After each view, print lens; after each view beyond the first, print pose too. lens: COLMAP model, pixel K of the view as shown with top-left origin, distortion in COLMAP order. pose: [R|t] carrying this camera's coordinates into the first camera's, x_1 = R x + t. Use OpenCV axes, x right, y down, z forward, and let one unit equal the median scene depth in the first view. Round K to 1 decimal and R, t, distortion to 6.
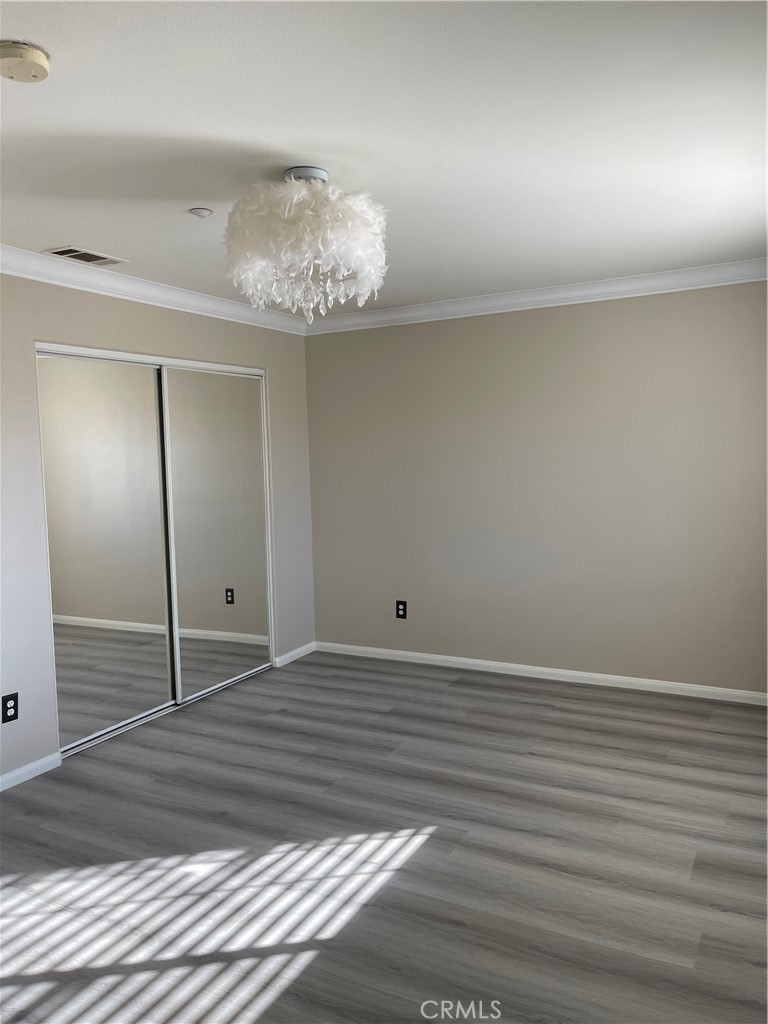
lens RADIAL K [[766.9, 0, 387.3], [0, 766.9, 519.1], [0, 0, 1]] dist [0.083022, -0.107939]
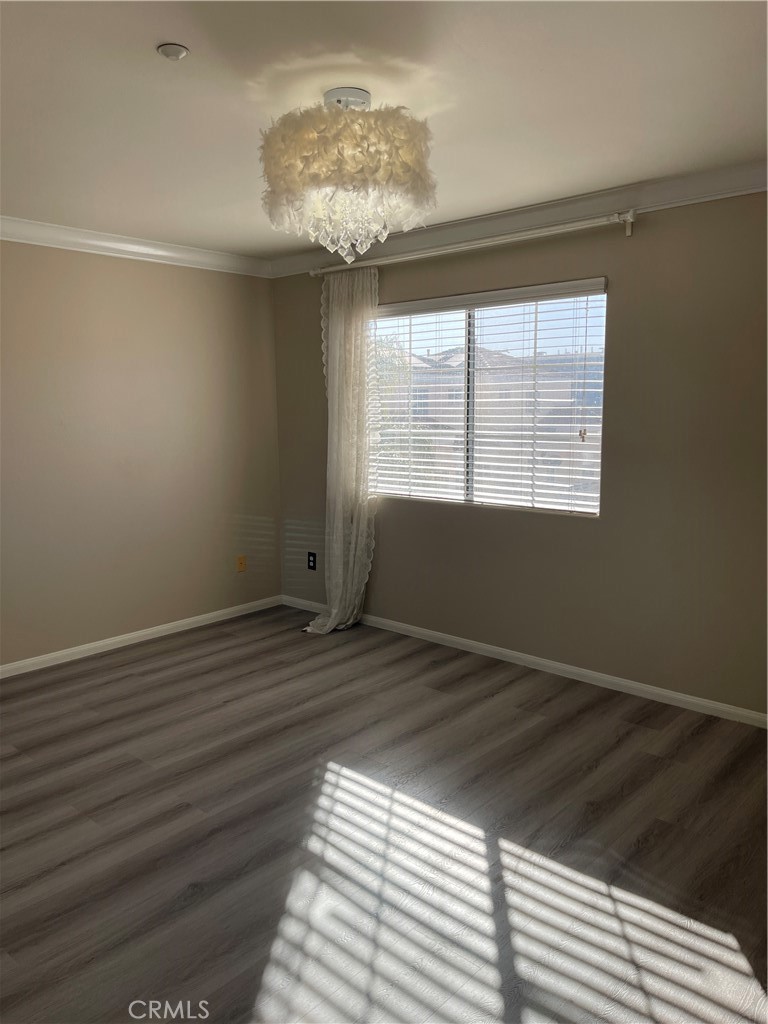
lens RADIAL K [[766.9, 0, 387.3], [0, 766.9, 519.1], [0, 0, 1]] dist [0.083022, -0.107939]
pose [[0.232414, -0.120247, 0.965155, -0.917612], [0.086613, 0.990944, 0.102603, -0.027655], [-0.968753, 0.059749, 0.240724, 0.682296]]
